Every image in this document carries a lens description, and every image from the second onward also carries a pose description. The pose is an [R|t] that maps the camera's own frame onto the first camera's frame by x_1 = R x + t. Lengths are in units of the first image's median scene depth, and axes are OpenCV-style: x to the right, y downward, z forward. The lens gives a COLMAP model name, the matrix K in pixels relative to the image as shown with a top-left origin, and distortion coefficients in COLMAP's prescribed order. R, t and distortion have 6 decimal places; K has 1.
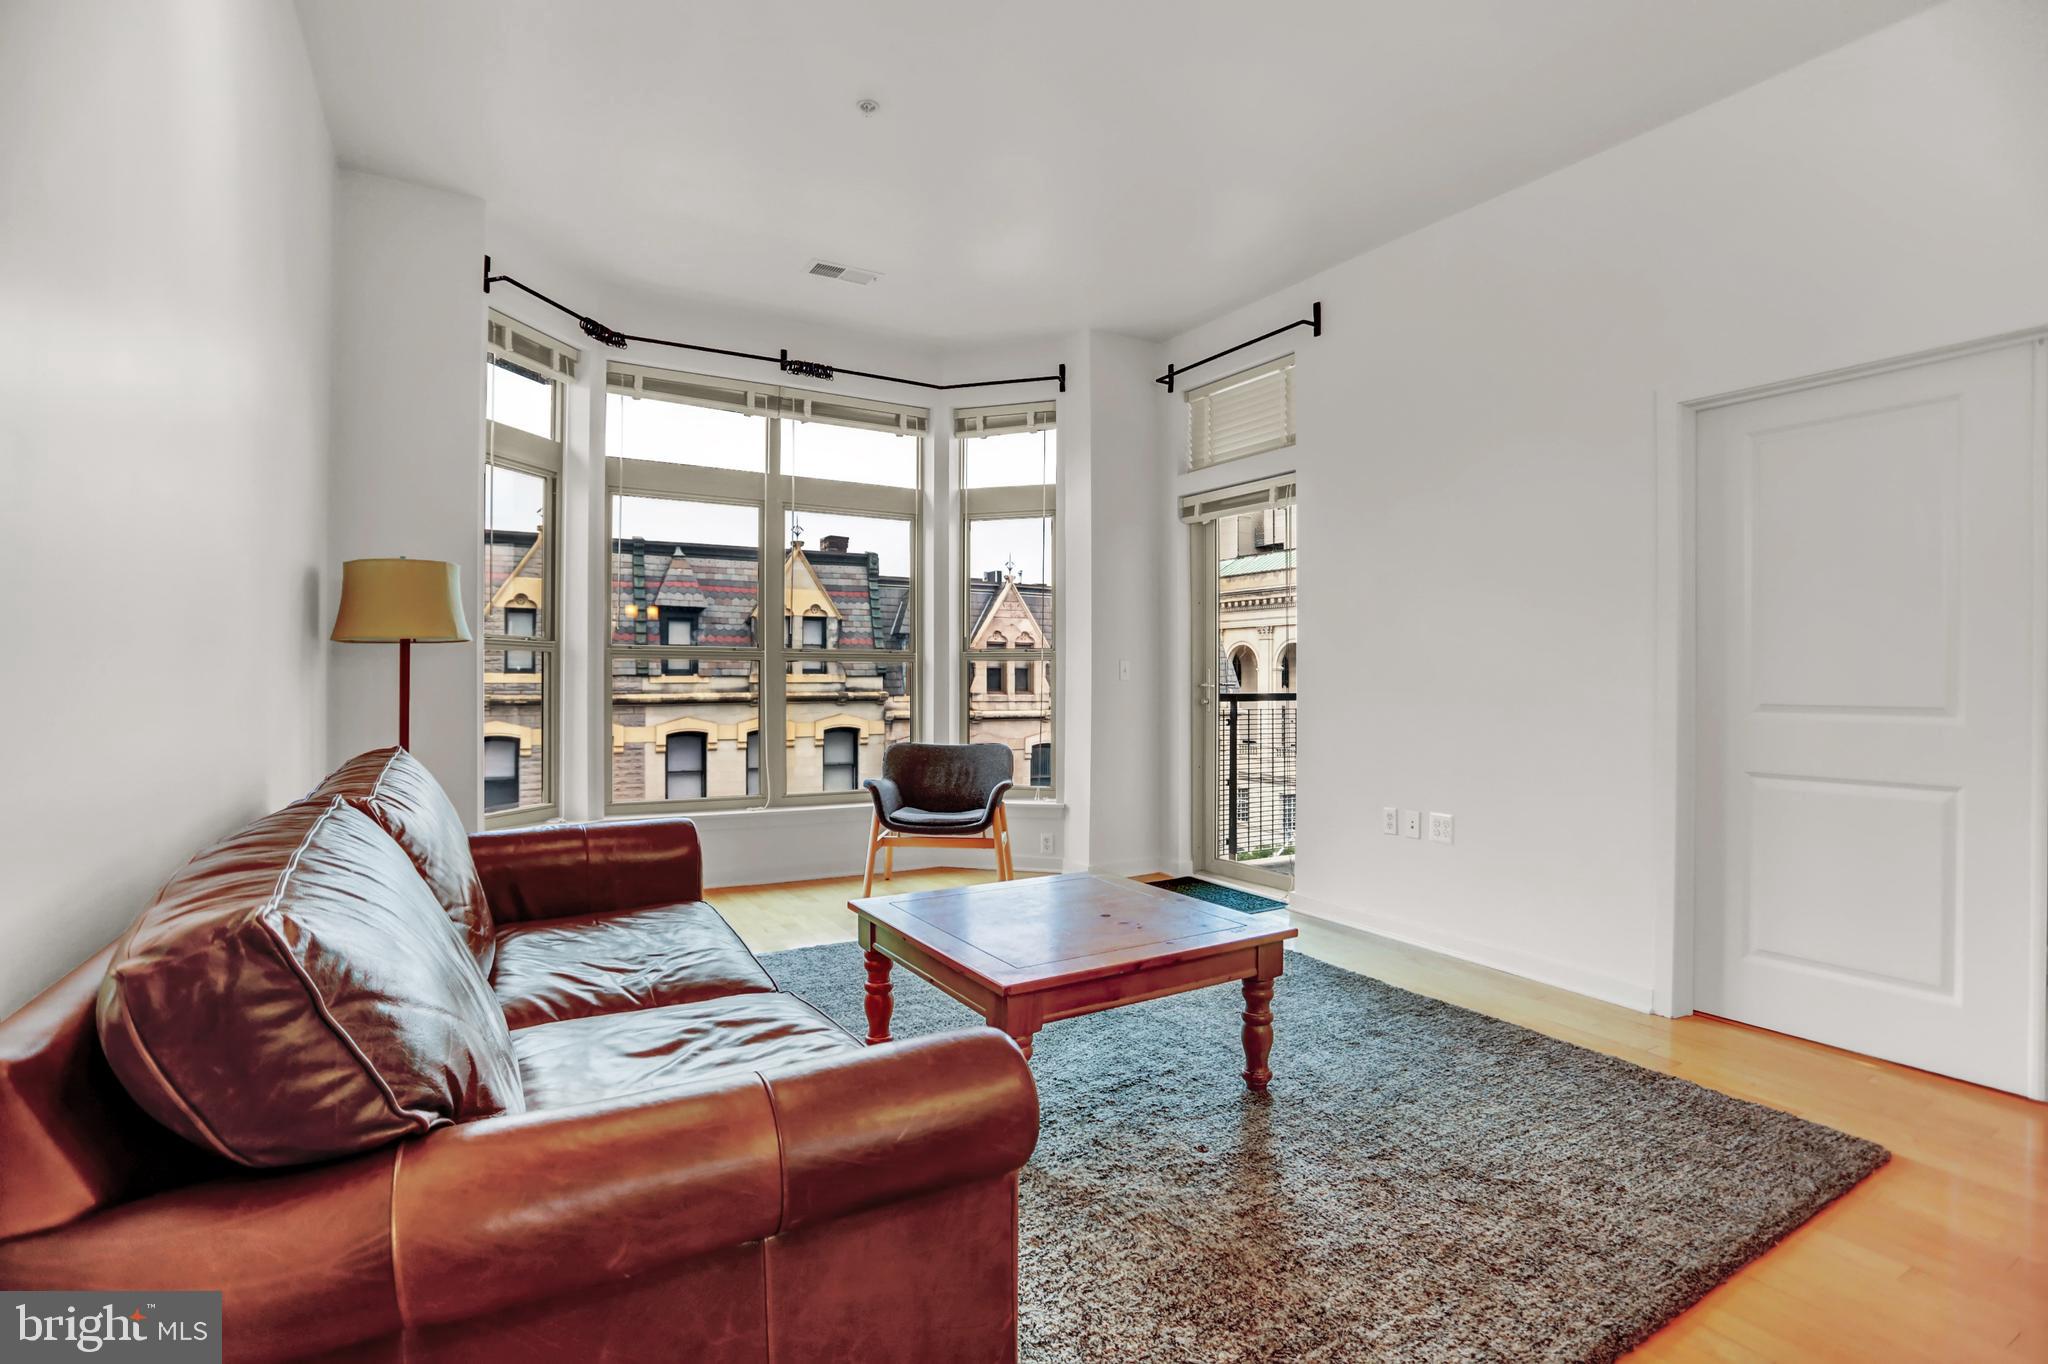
lens RADIAL K [[985.9, 0, 1031.3], [0, 985.9, 679.5], [0, 0, 1]] dist [-0.072414, 0.028485]
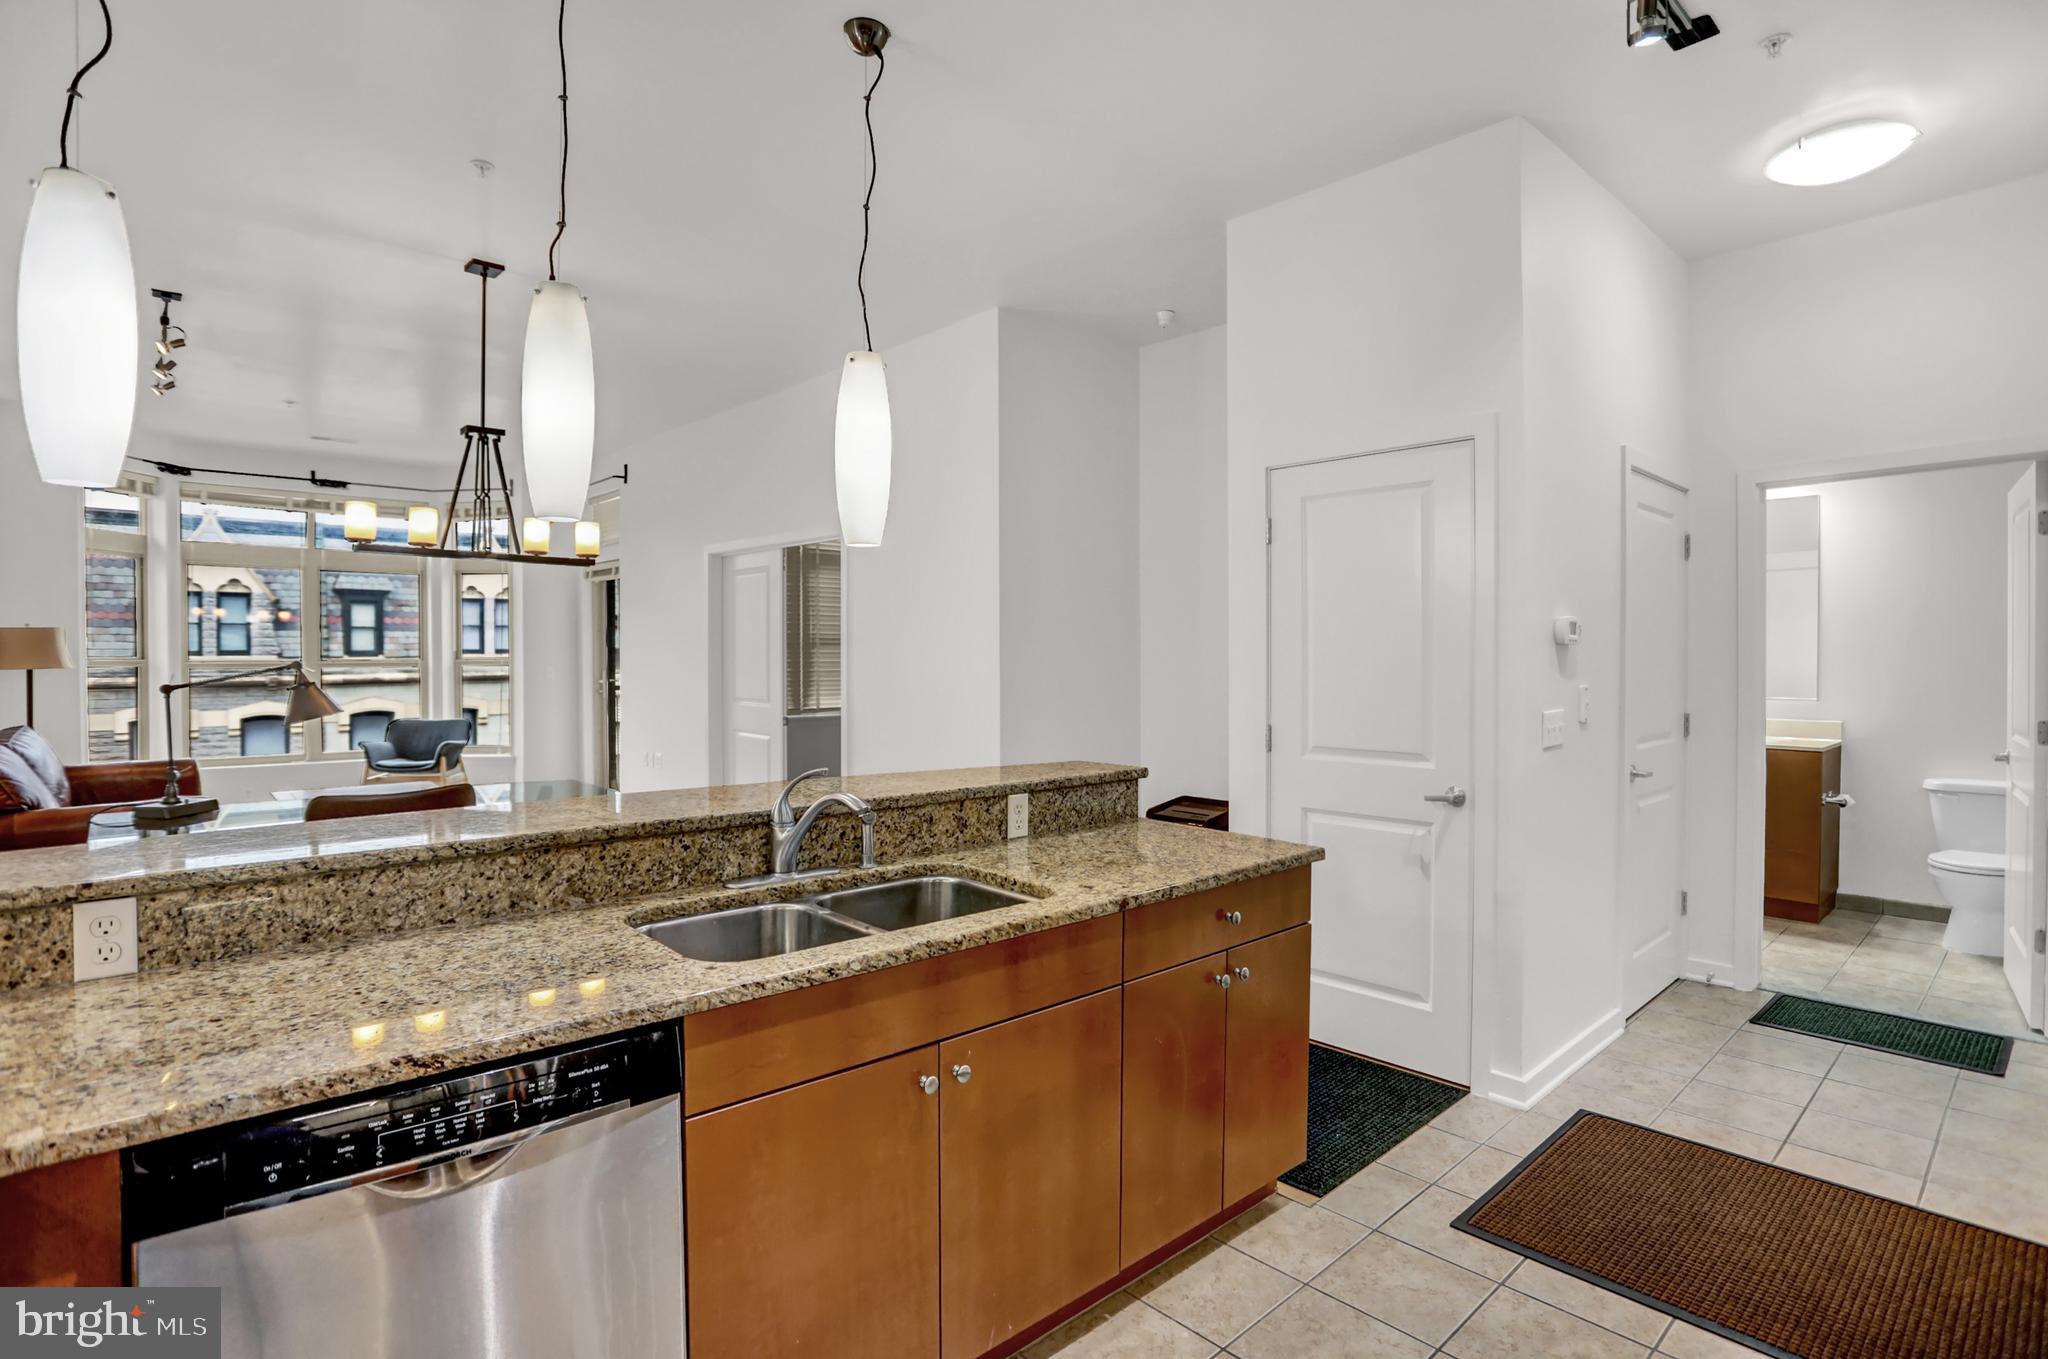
lens RADIAL K [[1013.9, 0, 1031.1], [0, 1013.9, 668.1], [0, 0, 1]] dist [-0.057797, 0.022489]
pose [[0.978880, -0.006355, 0.204336, 0.531654], [0.002557, 0.999819, 0.018846, -0.045940], [-0.204419, -0.017925, 0.978719, -0.771839]]
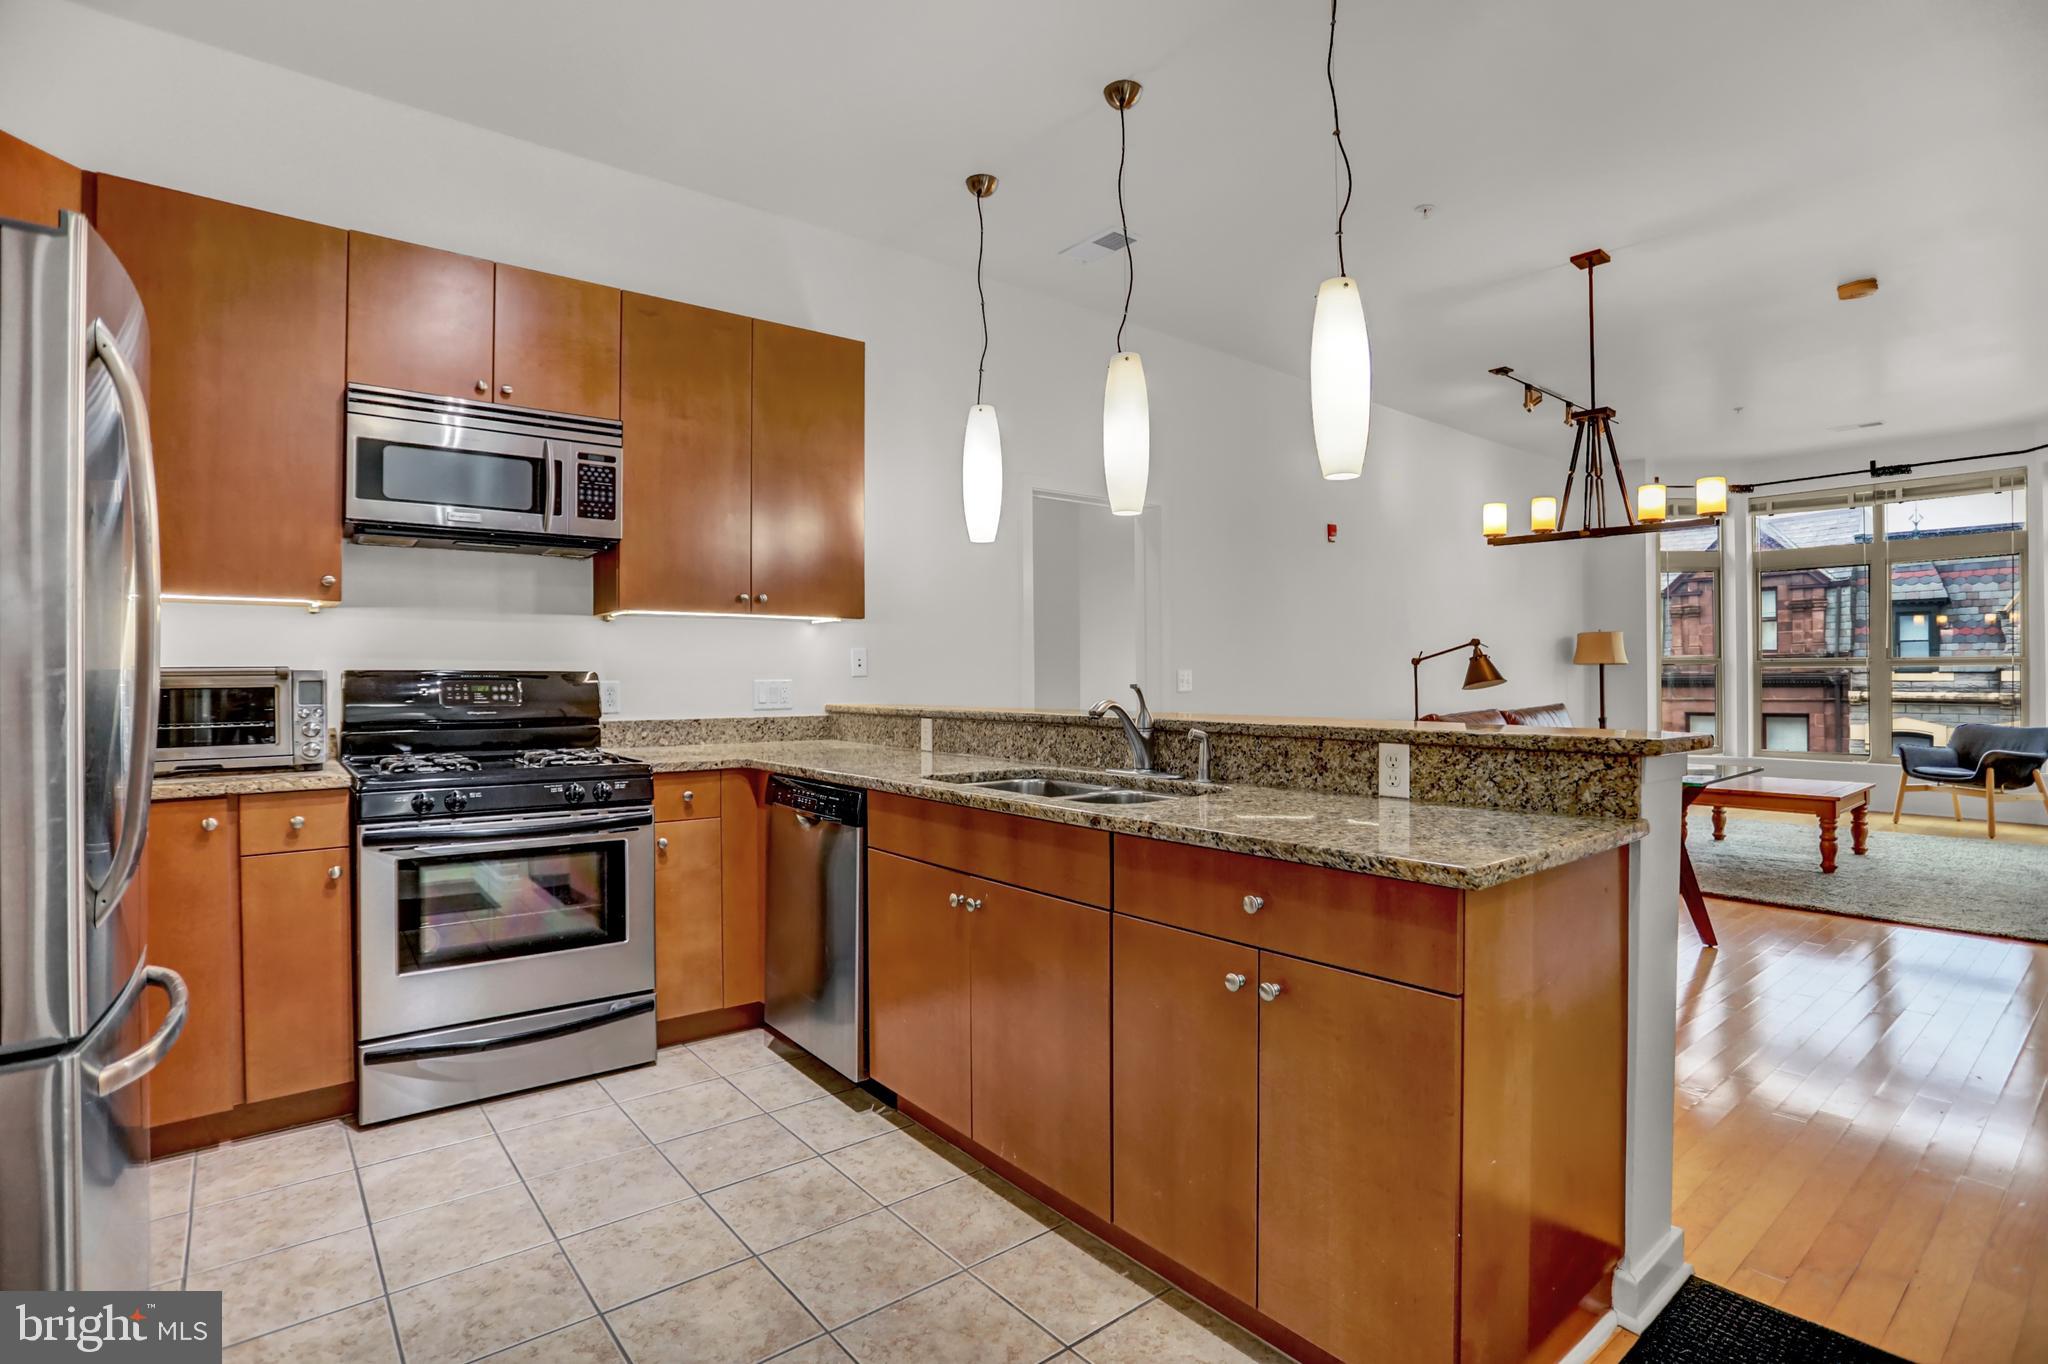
lens RADIAL K [[985.9, 0, 1031.3], [0, 985.9, 679.5], [0, 0, 1]] dist [-0.072414, 0.028485]
pose [[0.147013, -0.005976, -0.989117, 0.968513], [0.006939, 0.999963, -0.005011, -0.000825], [0.989110, -0.006127, 0.147049, -0.494062]]
